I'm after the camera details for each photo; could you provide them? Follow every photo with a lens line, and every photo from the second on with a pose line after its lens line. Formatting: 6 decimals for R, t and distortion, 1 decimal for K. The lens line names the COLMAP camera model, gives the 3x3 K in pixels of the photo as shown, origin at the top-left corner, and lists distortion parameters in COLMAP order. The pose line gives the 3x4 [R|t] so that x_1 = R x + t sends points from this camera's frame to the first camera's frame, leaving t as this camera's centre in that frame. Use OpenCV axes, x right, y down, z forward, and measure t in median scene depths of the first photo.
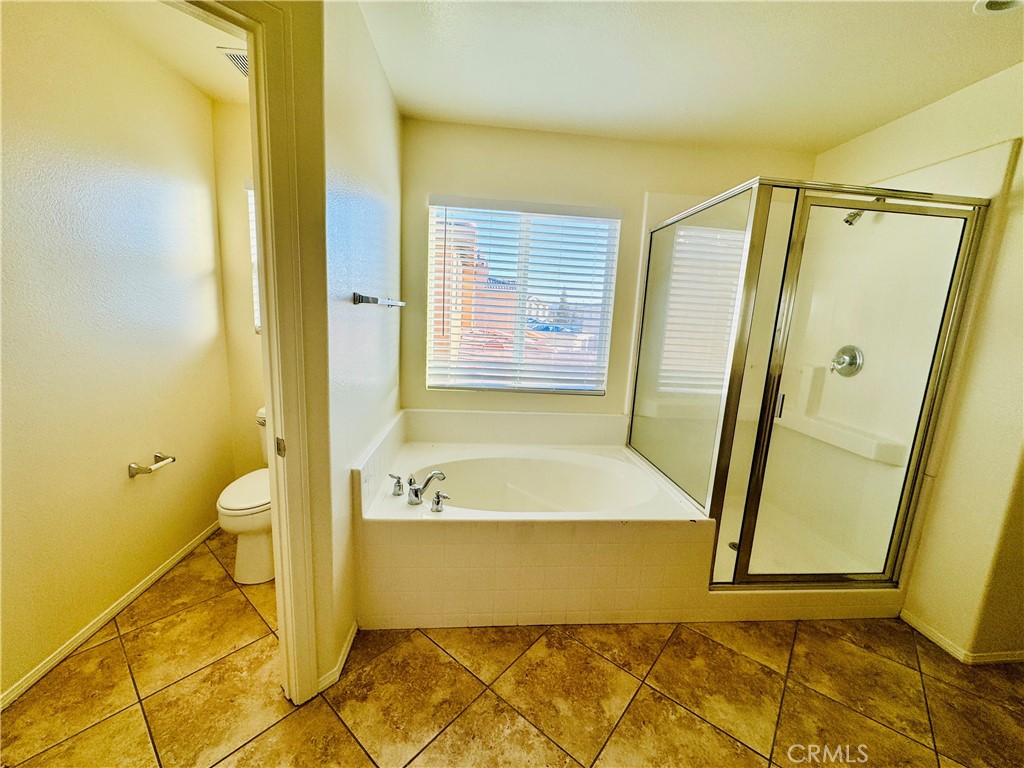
lens RADIAL K [[408.2, 0, 513.3], [0, 408.2, 379.5], [0, 0, 1]] dist [-0.002530, 0.000132]
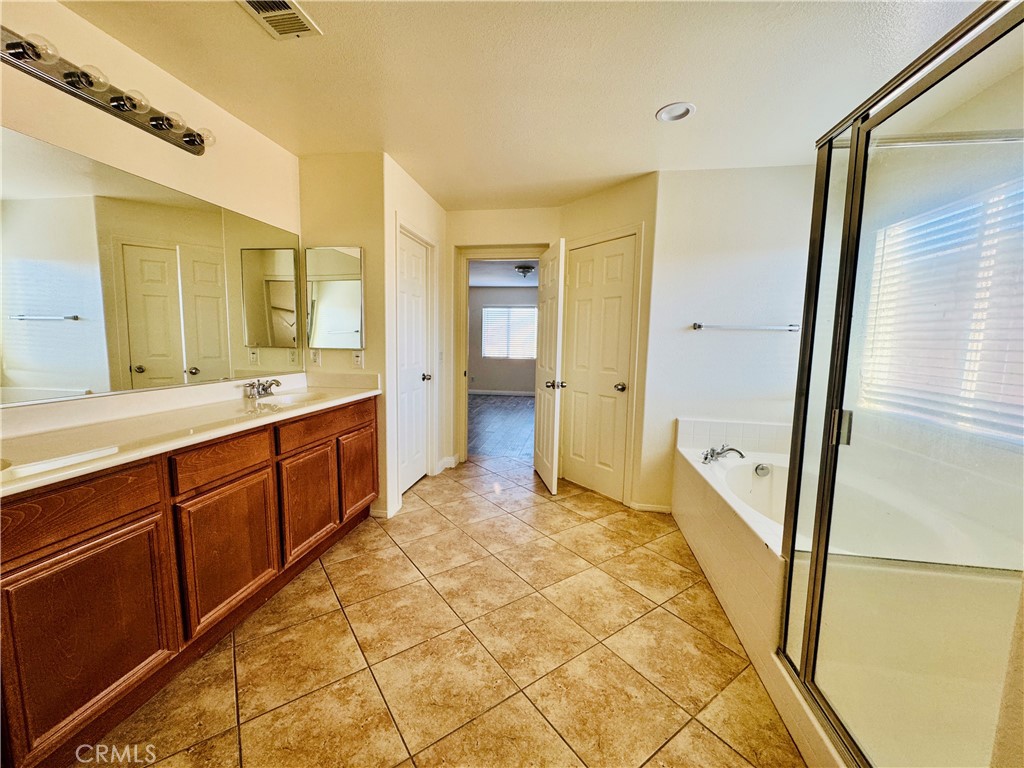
lens RADIAL K [[408.2, 0, 512.2], [0, 408.2, 382.6], [0, 0, 1]] dist [-0.002530, 0.000132]
pose [[-0.234883, 0.052256, -0.970618, 1.597616], [-0.202447, 0.974026, 0.101431, 0.040588], [0.950708, 0.220323, -0.218203, 0.690273]]
